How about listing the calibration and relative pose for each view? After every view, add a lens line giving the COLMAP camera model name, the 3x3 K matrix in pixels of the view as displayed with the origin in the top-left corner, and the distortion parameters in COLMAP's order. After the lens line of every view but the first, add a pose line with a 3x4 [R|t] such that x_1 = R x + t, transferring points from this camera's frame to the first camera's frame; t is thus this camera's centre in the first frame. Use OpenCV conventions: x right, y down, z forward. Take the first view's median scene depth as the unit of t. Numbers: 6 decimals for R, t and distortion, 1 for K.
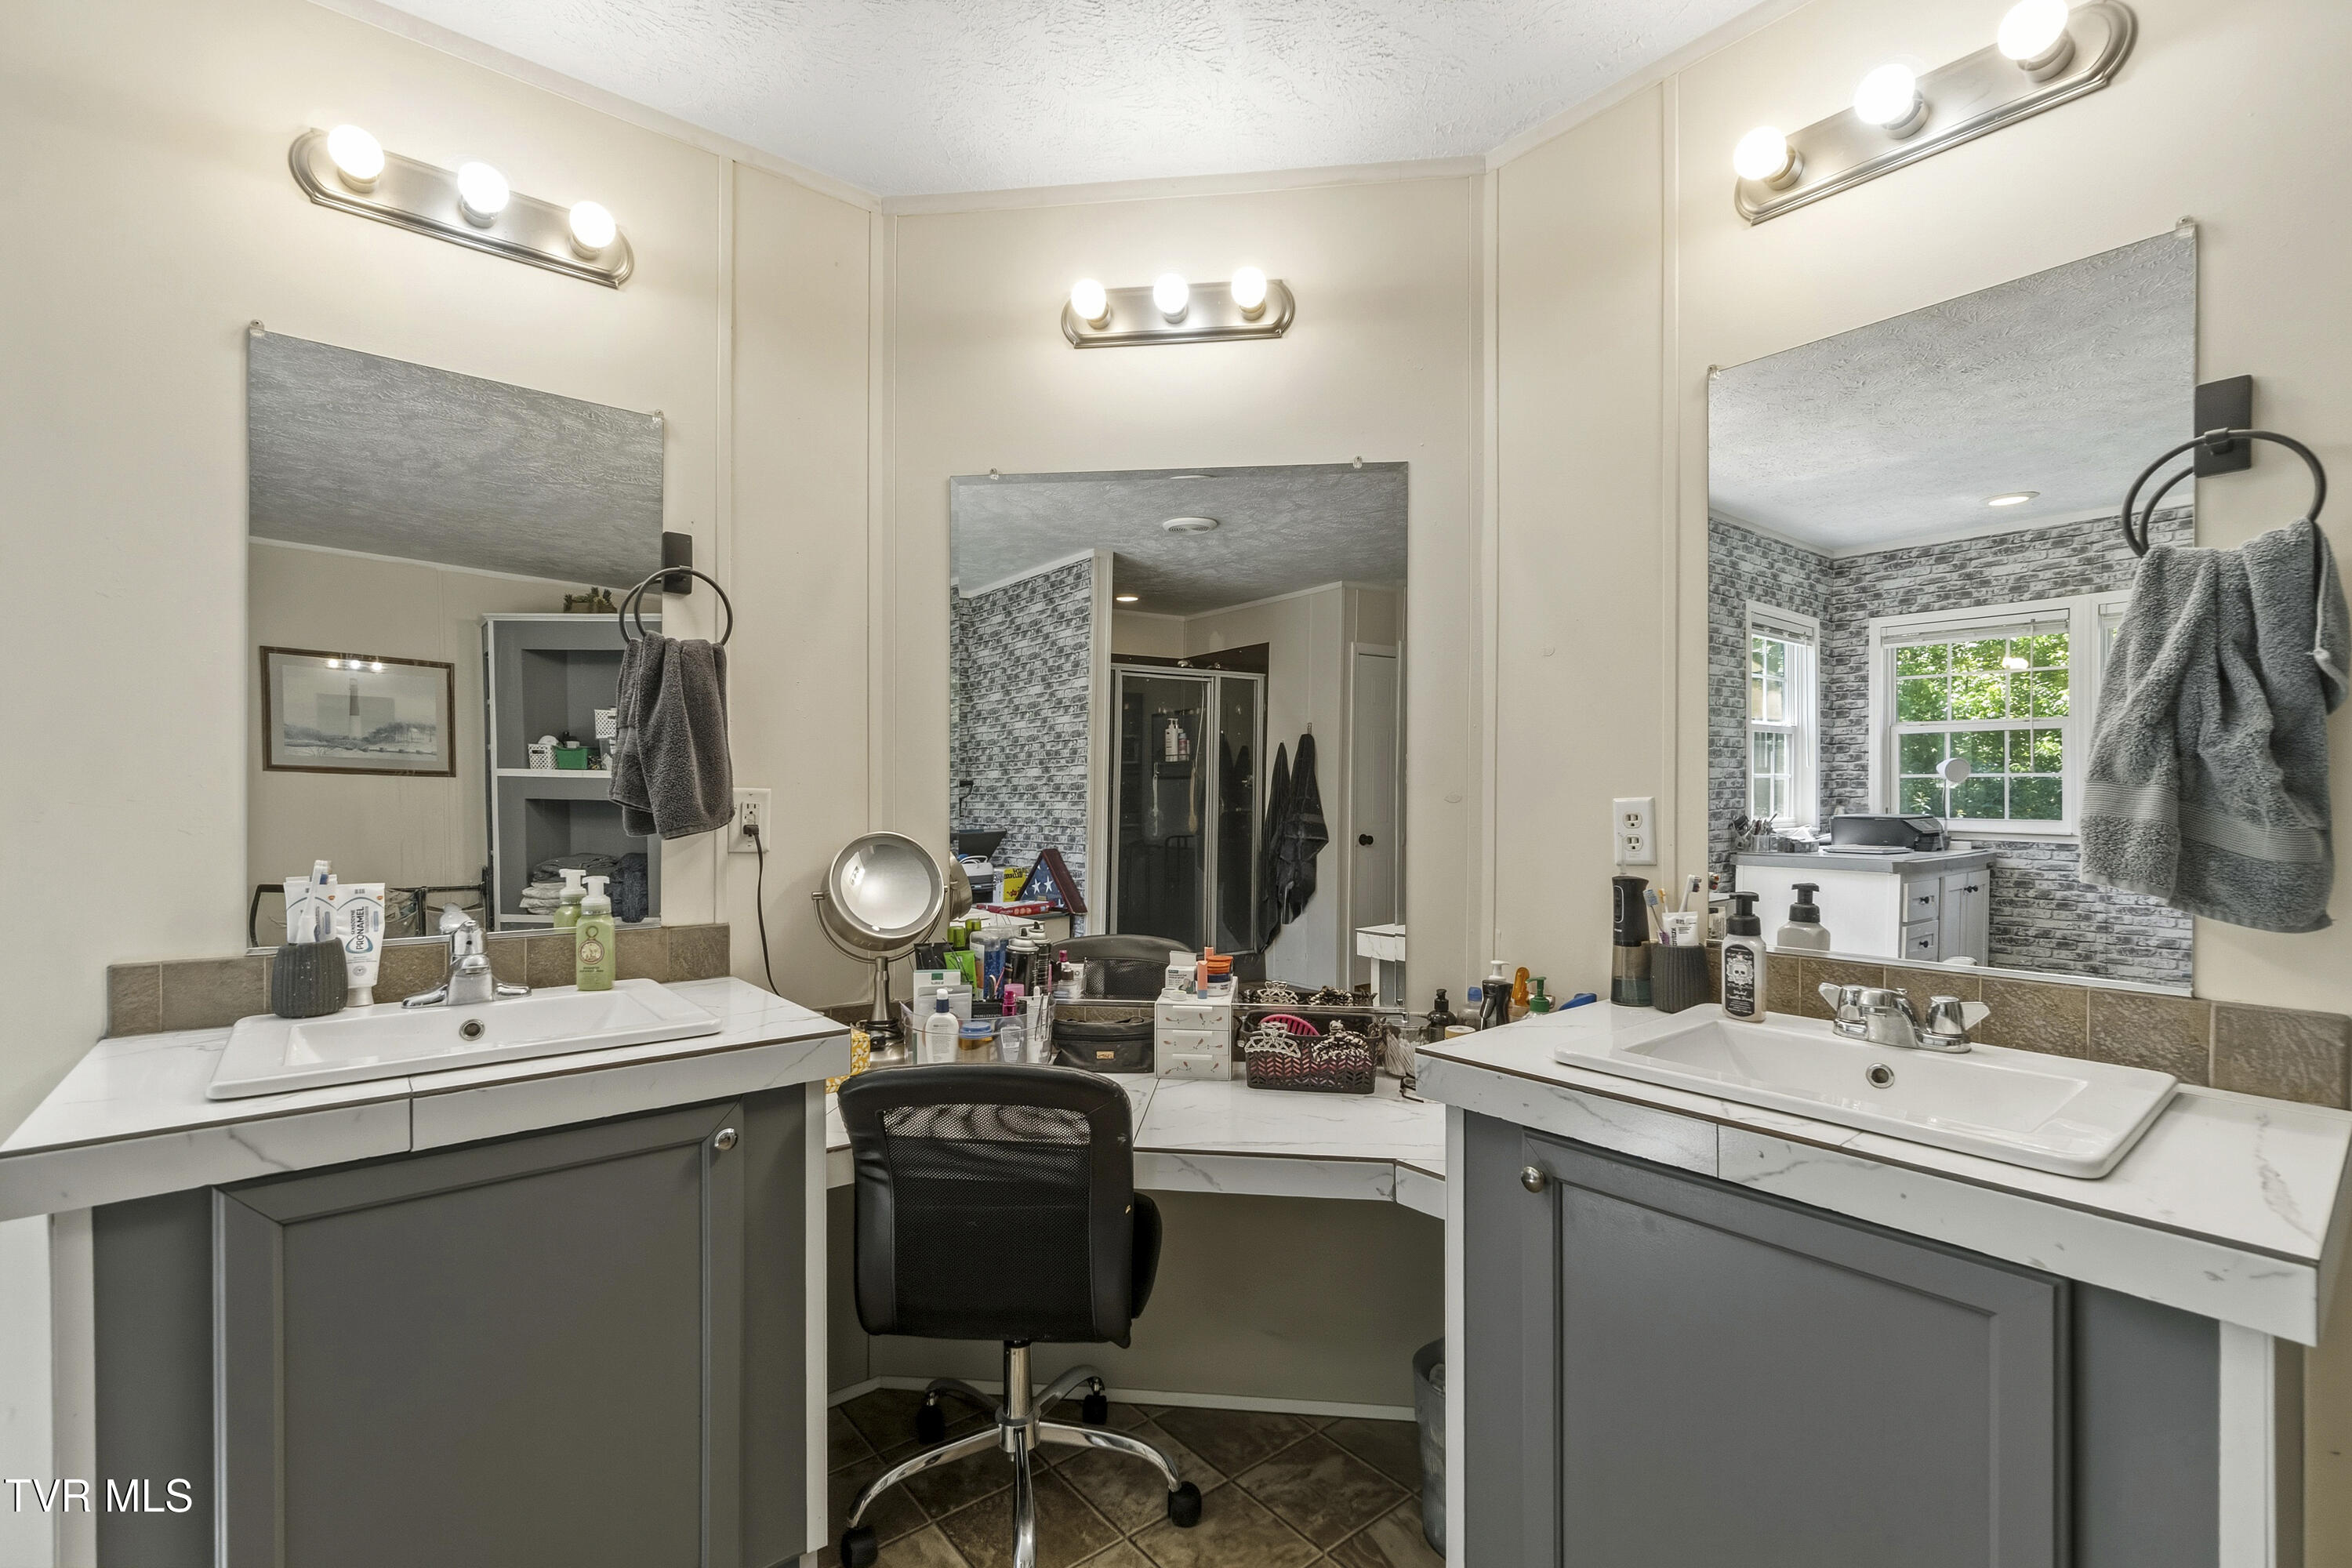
lens RADIAL K [[1018.4, 0, 1169.1], [0, 1018.4, 810.8], [0, 0, 1]] dist [-0.002852, -0.000077]
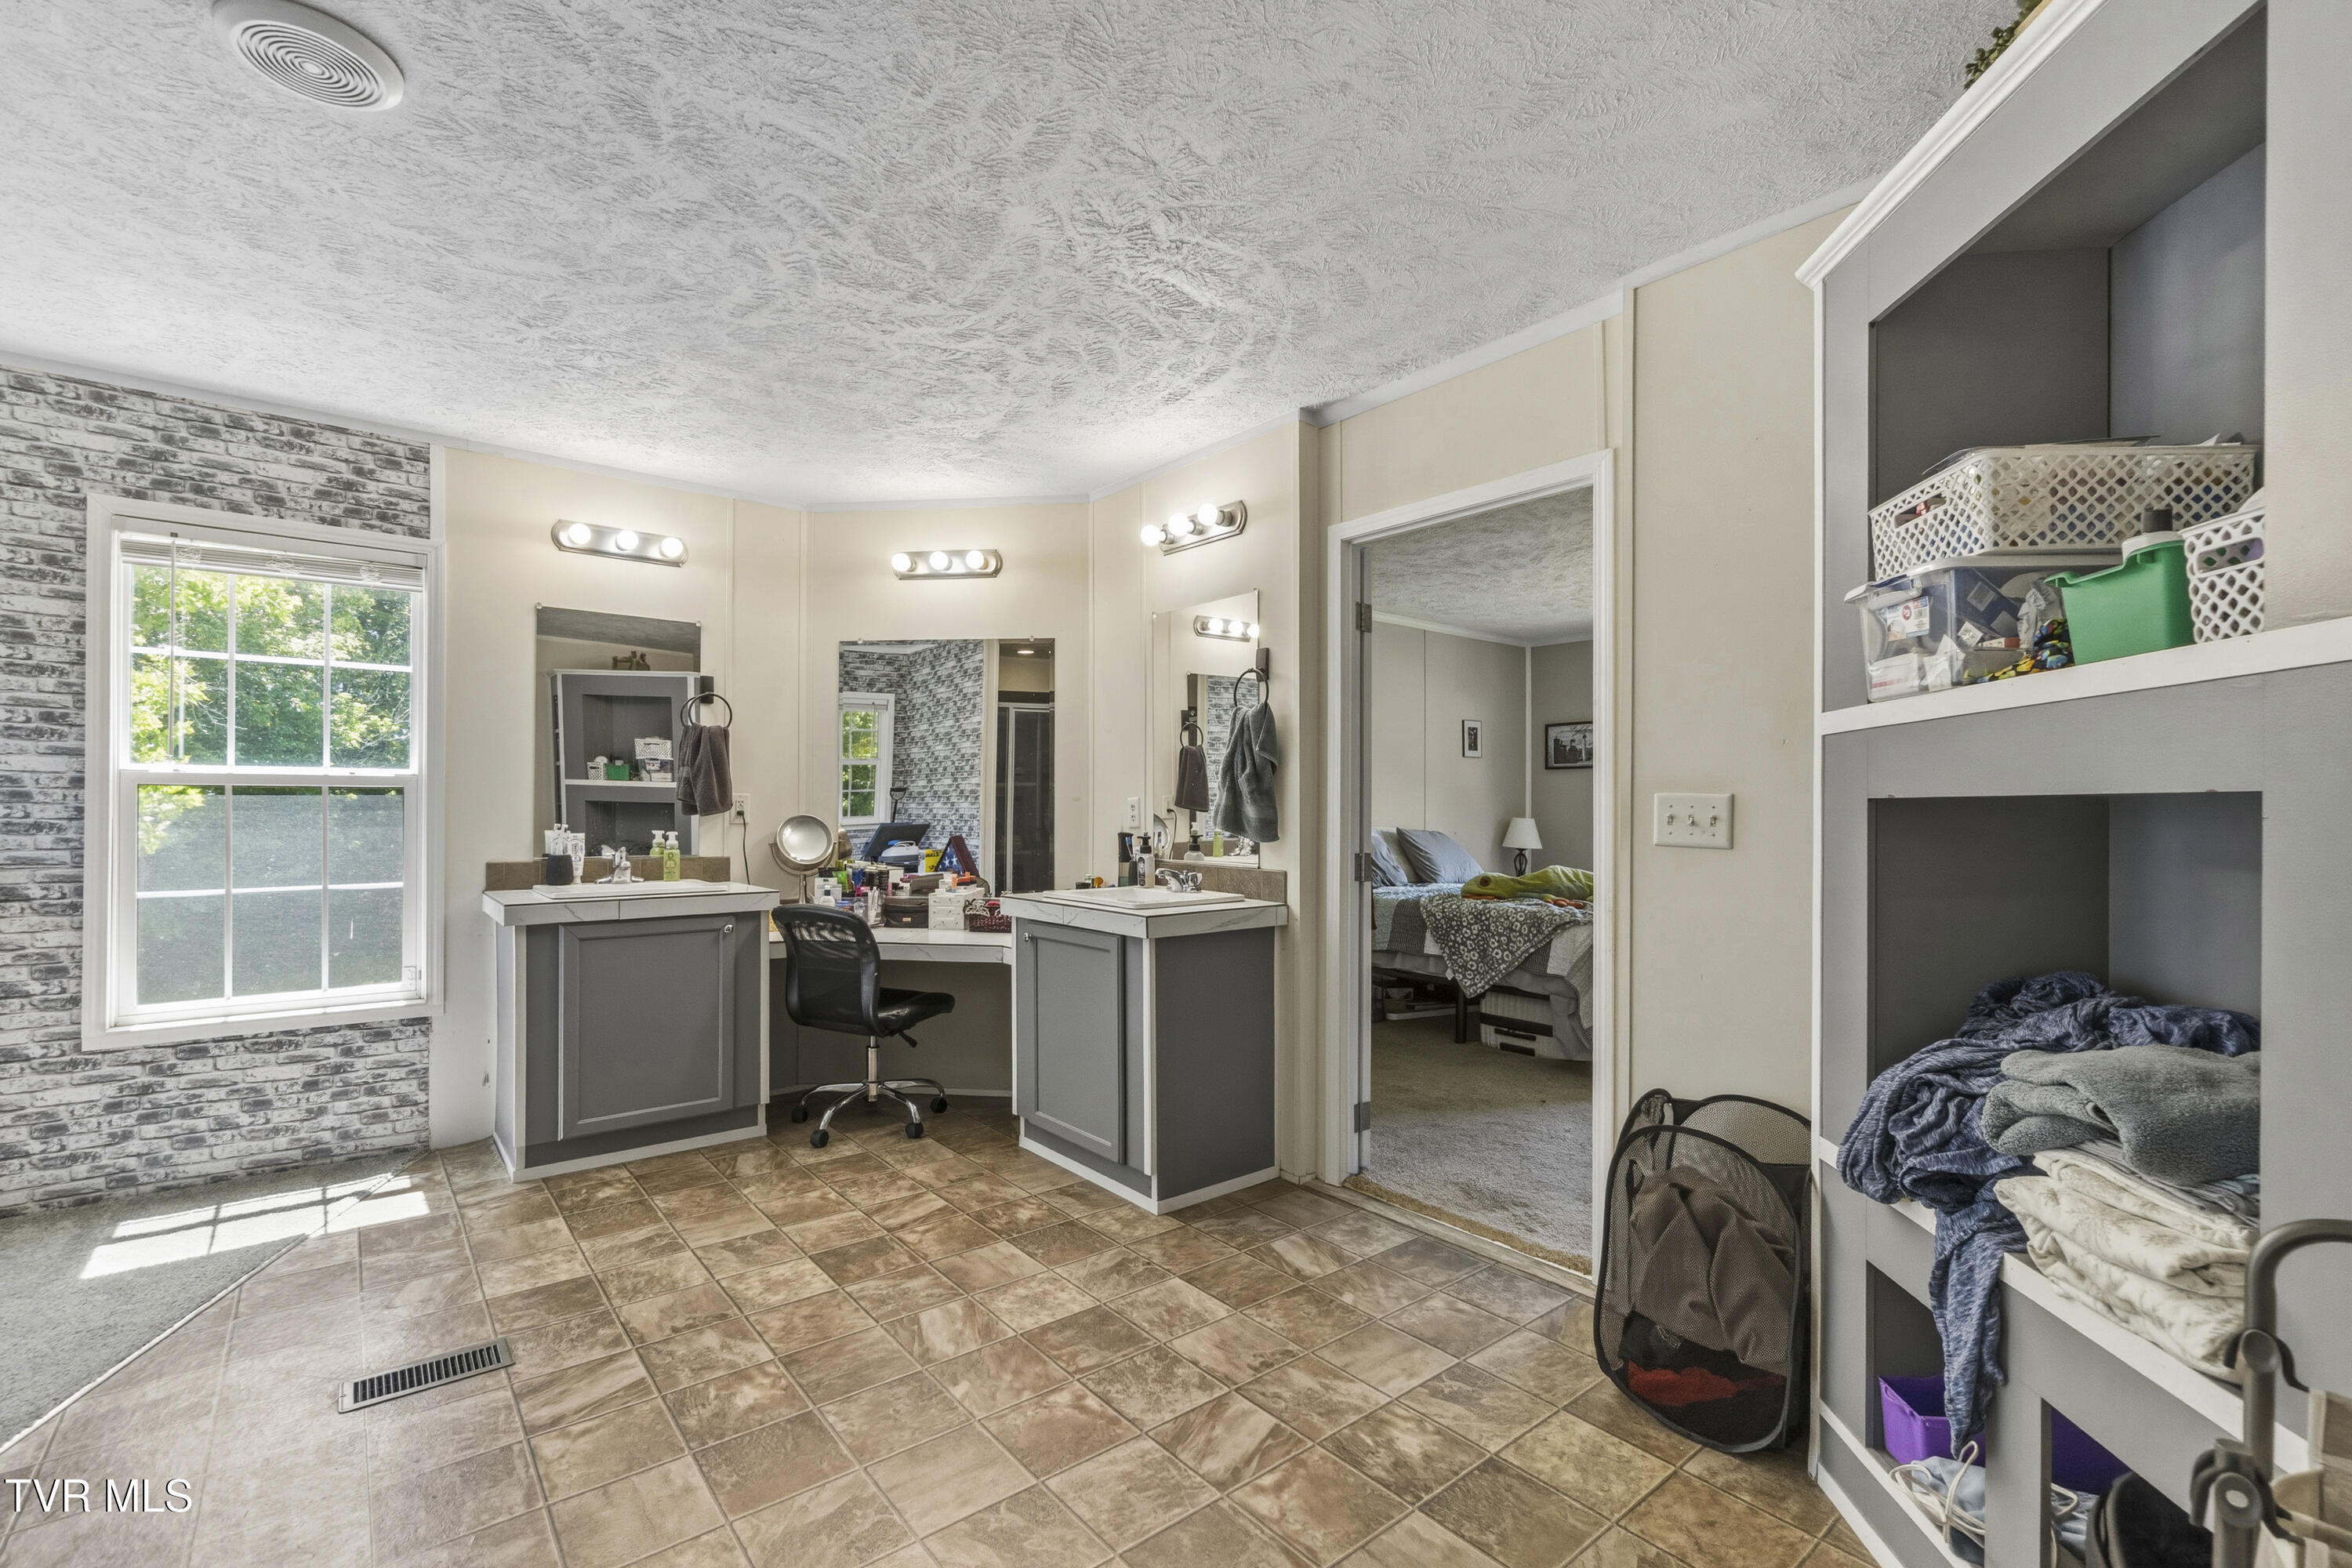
lens RADIAL K [[1026.5, 0, 1178.0], [0, 1026.5, 803.2], [0, 0, 1]] dist [-0.002892, -0.000667]
pose [[0.999991, -0.000490, 0.004184, 0.505231], [0.000541, 0.999926, -0.012158, 0.025525], [-0.004178, 0.012161, 0.999917, -1.172302]]
